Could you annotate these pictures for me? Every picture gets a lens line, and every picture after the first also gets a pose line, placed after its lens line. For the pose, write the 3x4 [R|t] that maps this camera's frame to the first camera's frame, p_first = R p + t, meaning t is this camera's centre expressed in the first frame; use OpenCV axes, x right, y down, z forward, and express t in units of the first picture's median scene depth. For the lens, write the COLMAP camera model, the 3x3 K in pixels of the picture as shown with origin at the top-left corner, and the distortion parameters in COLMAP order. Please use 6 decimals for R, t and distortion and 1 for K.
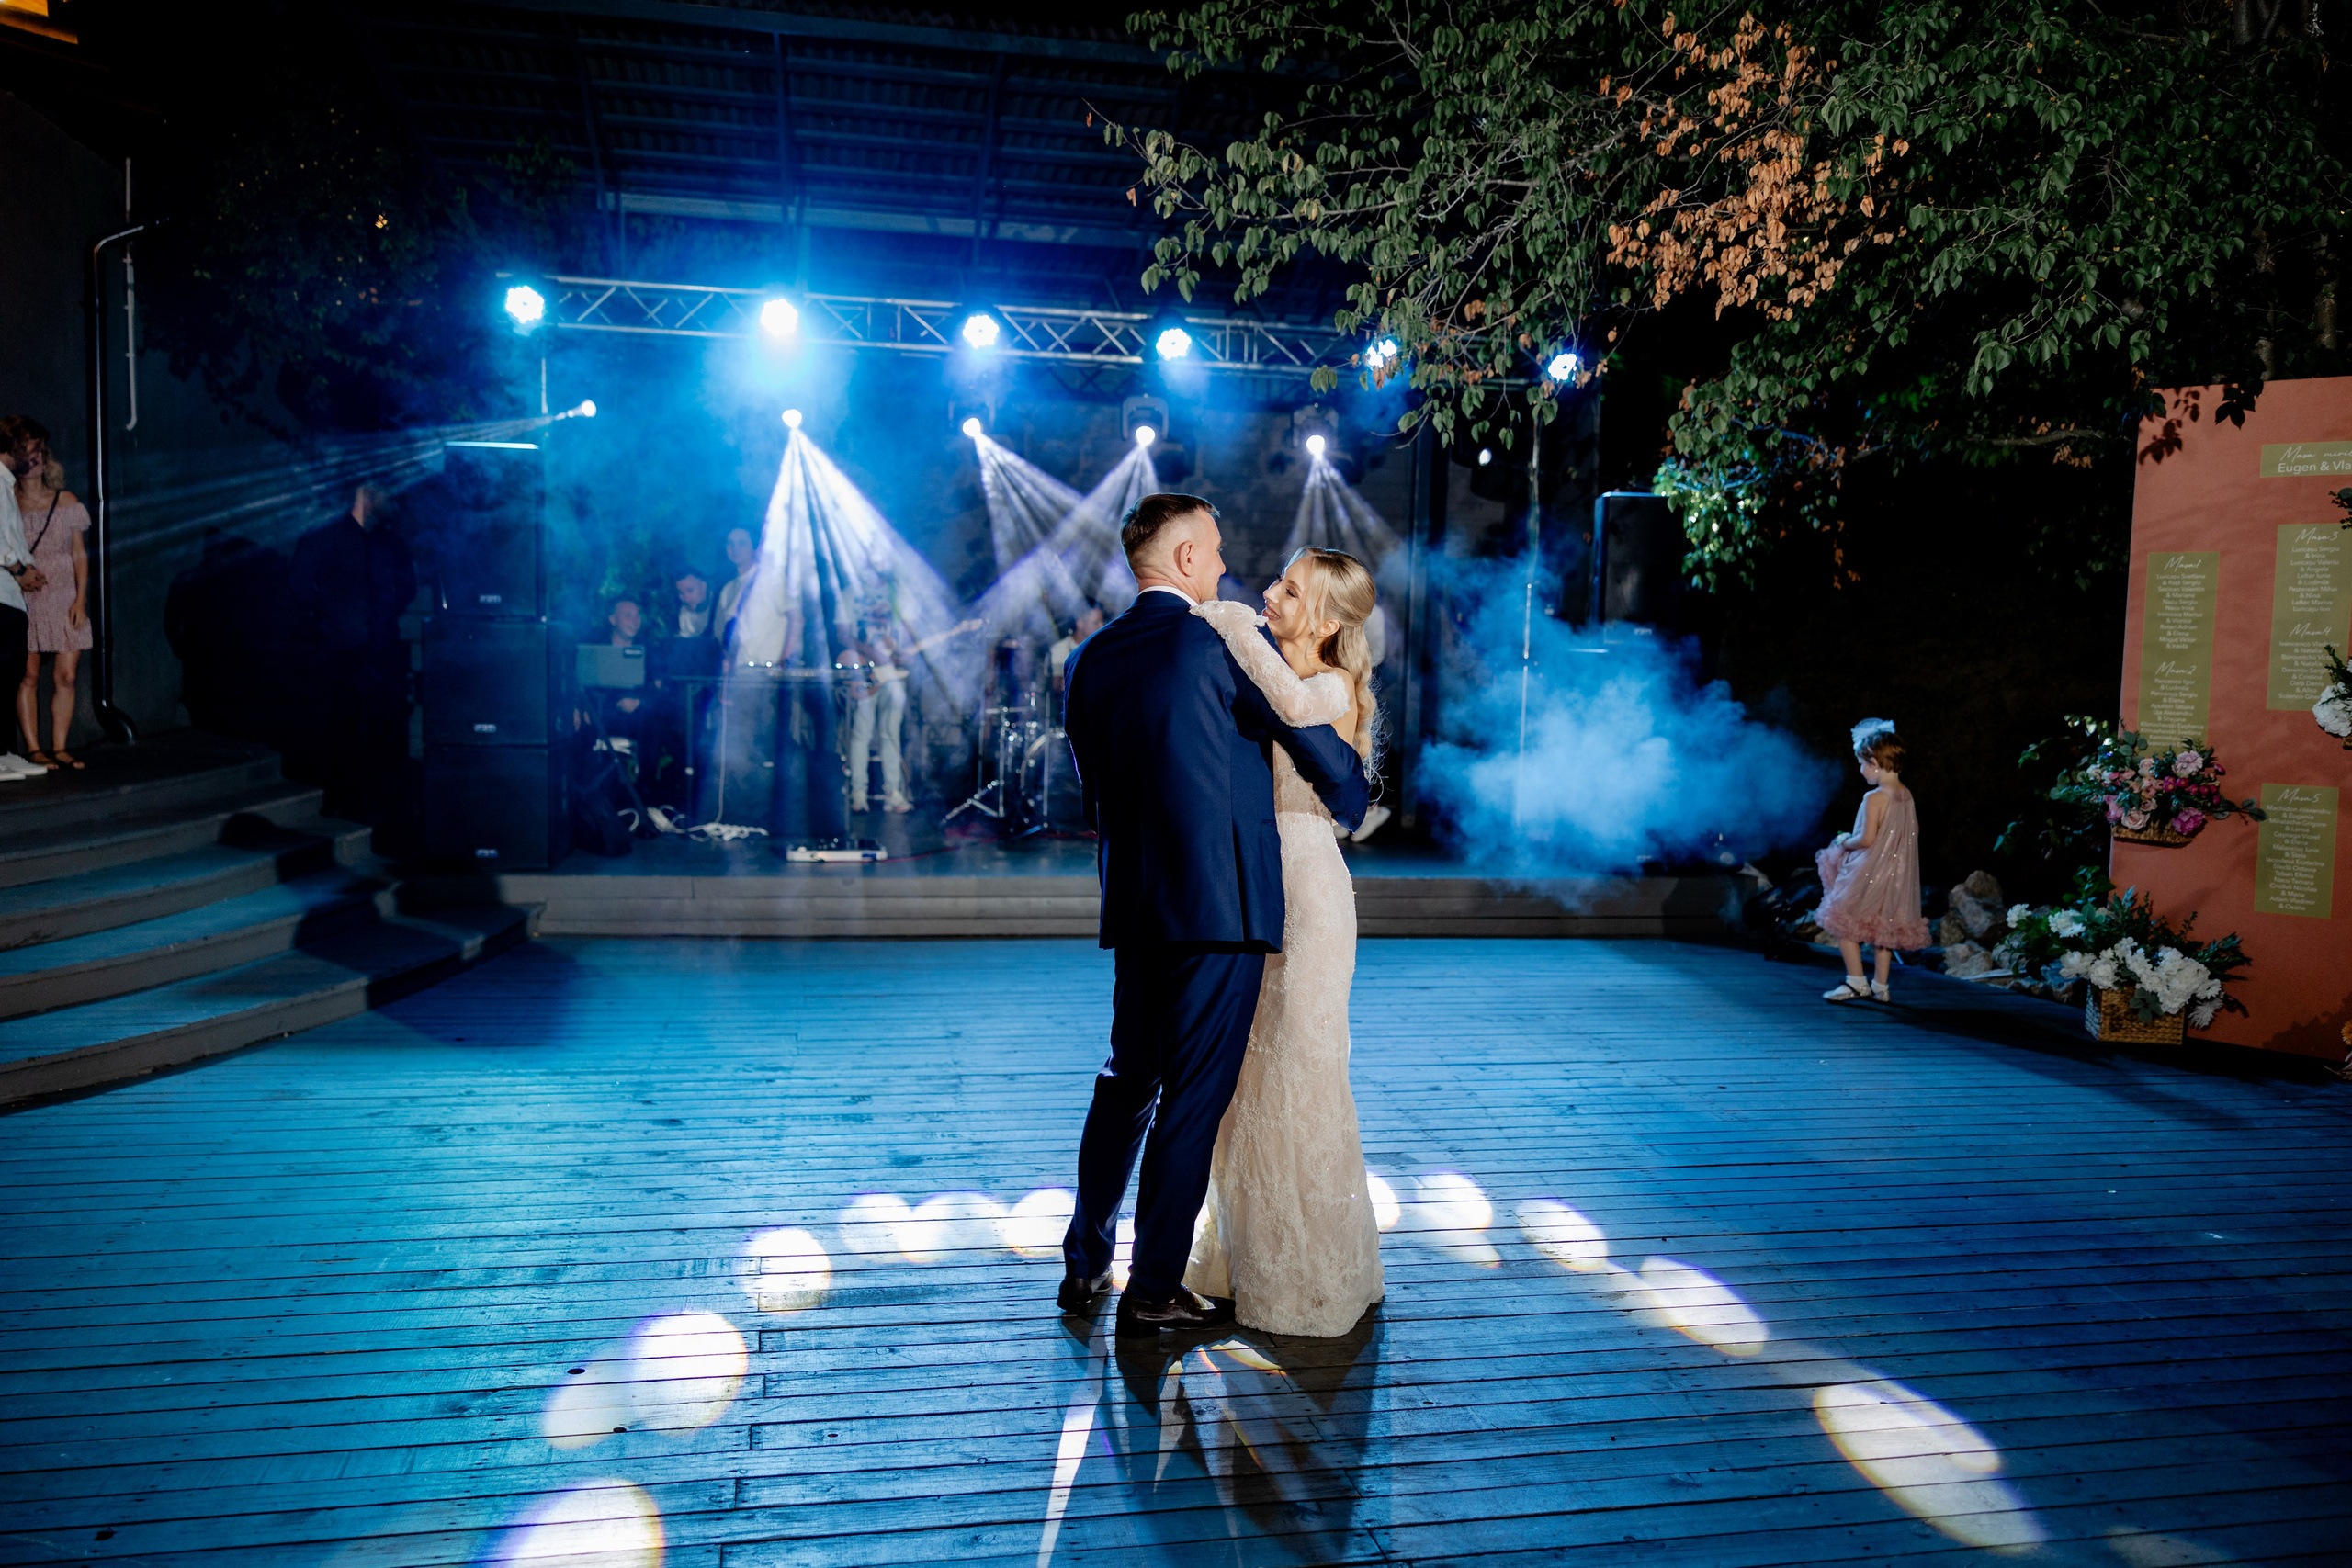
lens RADIAL K [[1810.6, 0, 1177.5], [0, 1810.6, 789.9], [0, 0, 1]] dist [0.009891, -0.003128]
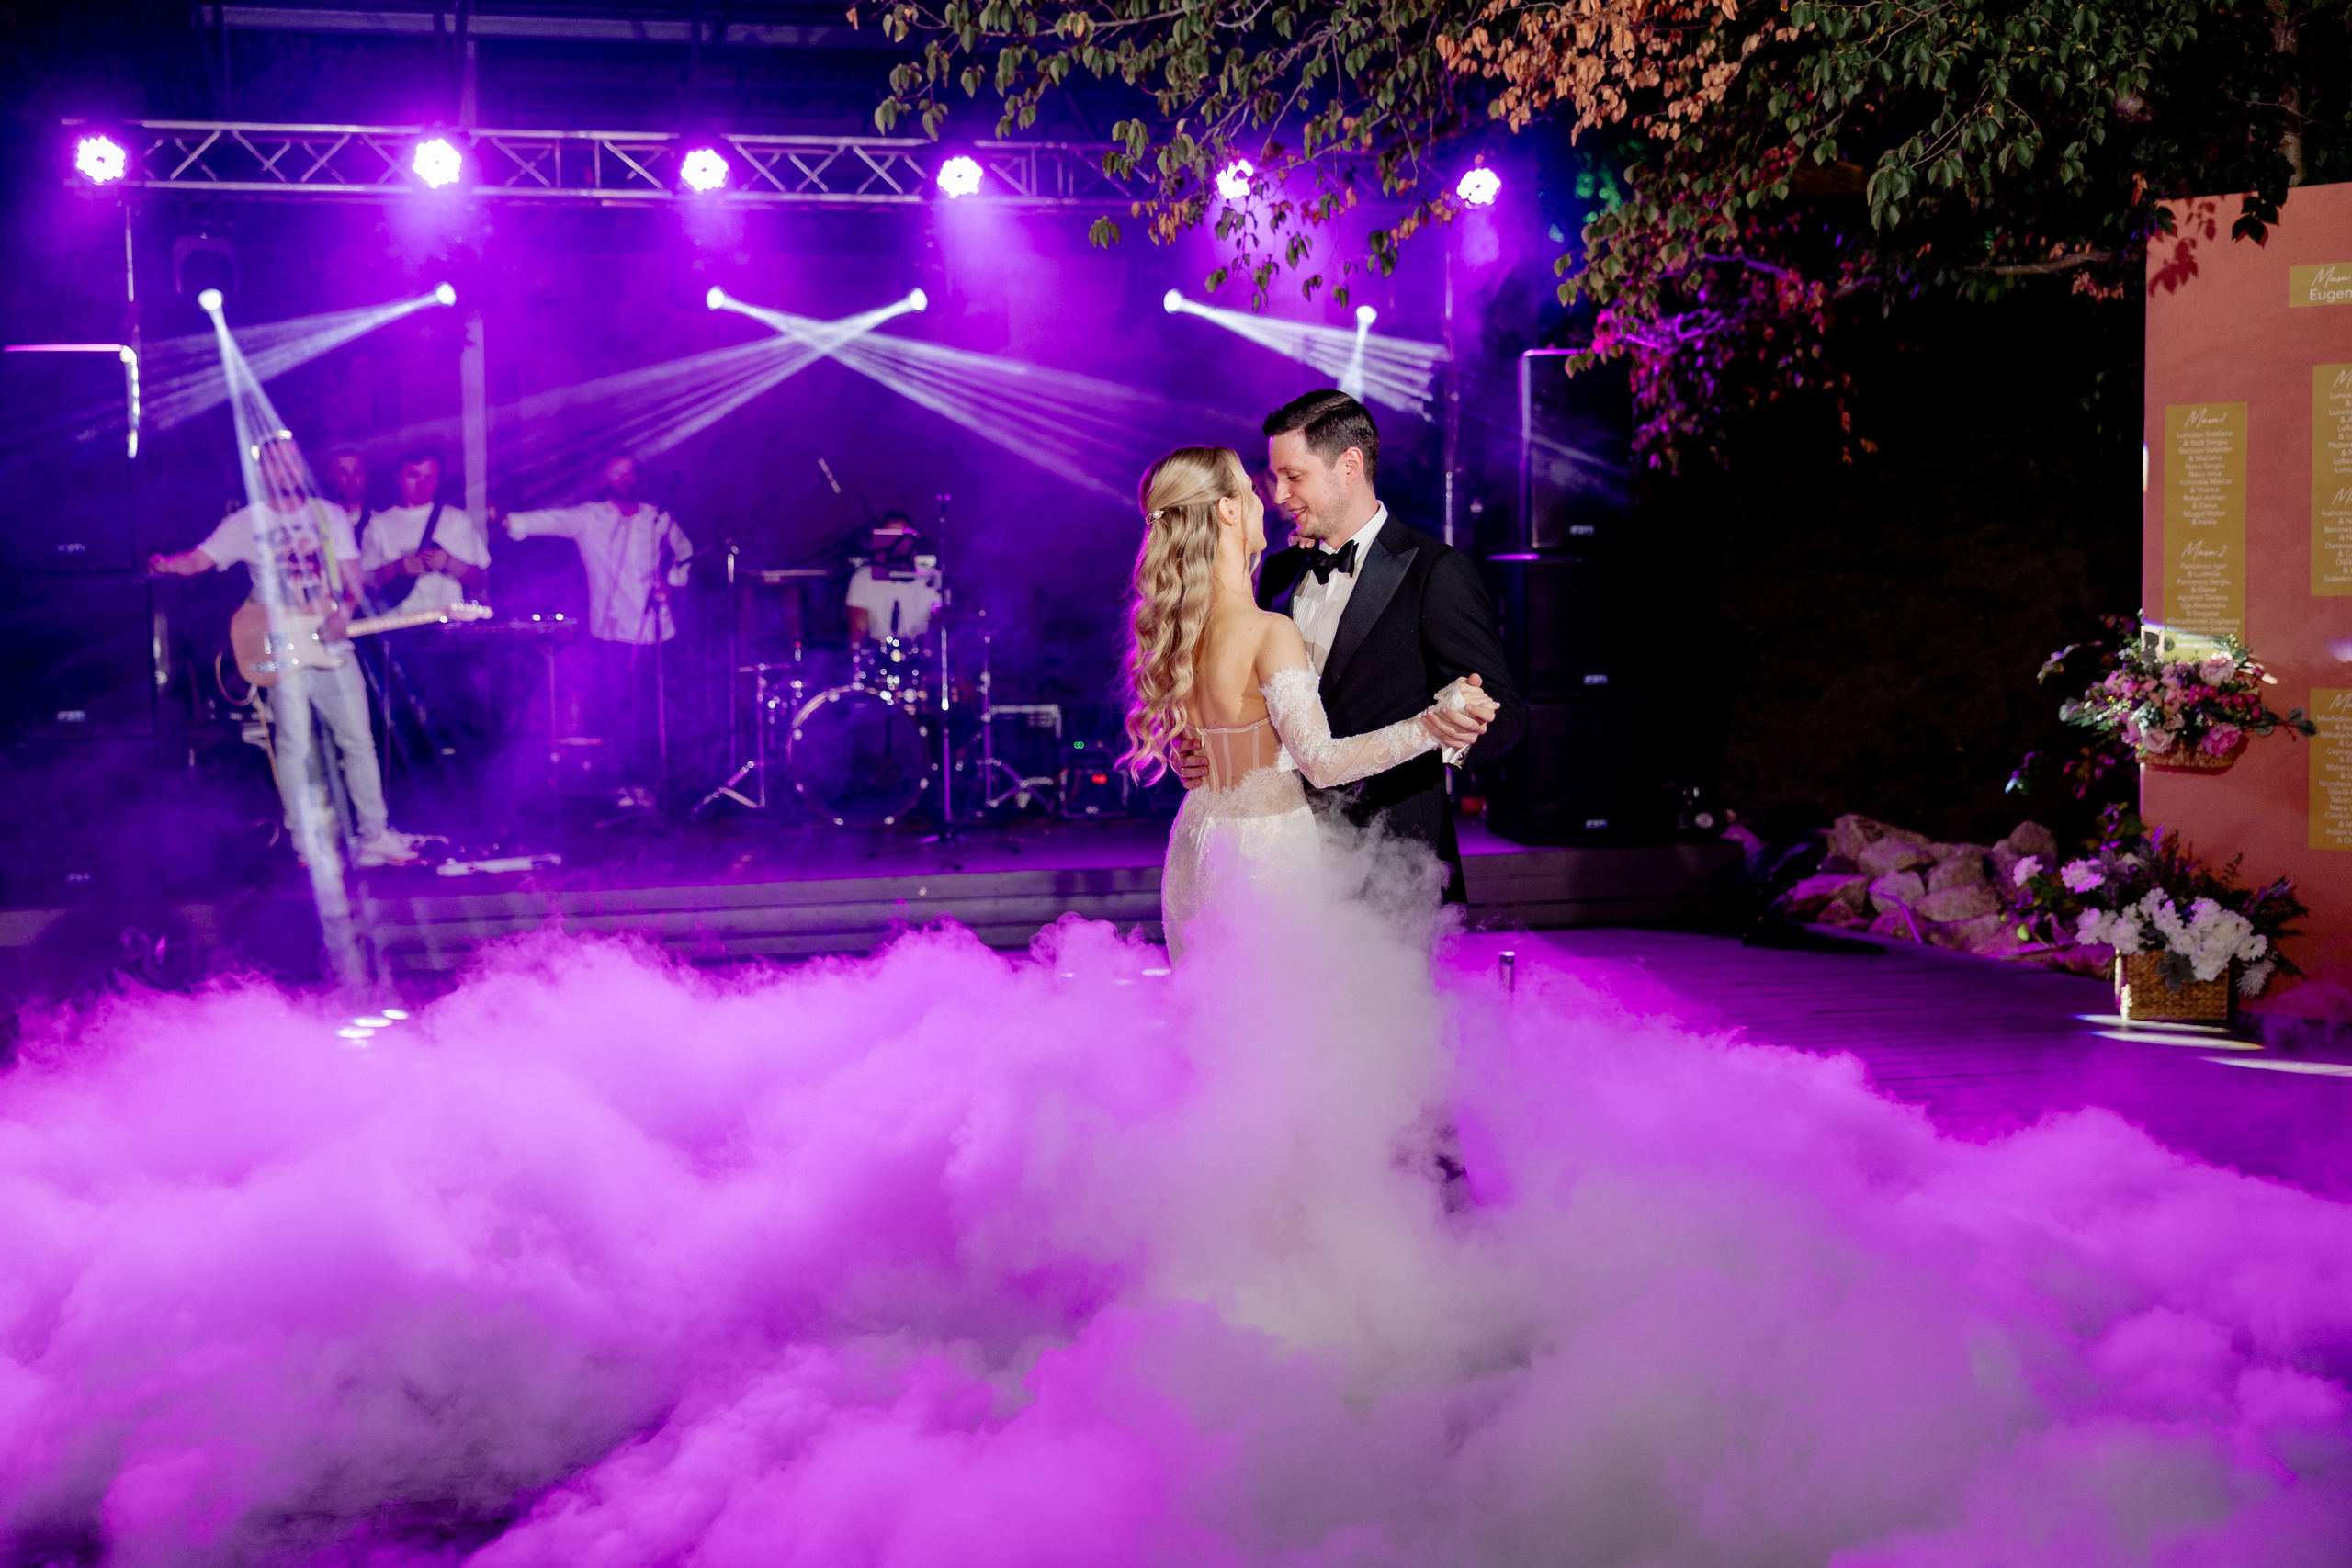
lens RADIAL K [[2581.9, 0, 1124.3], [0, 2581.9, 771.3], [0, 0, 1]] dist [0.004471, 0.000000]
pose [[0.998868, -0.042480, 0.021417, 0.049333], [0.042523, 0.999094, -0.001571, 0.012400], [-0.021331, 0.002480, 0.999769, -0.130248]]
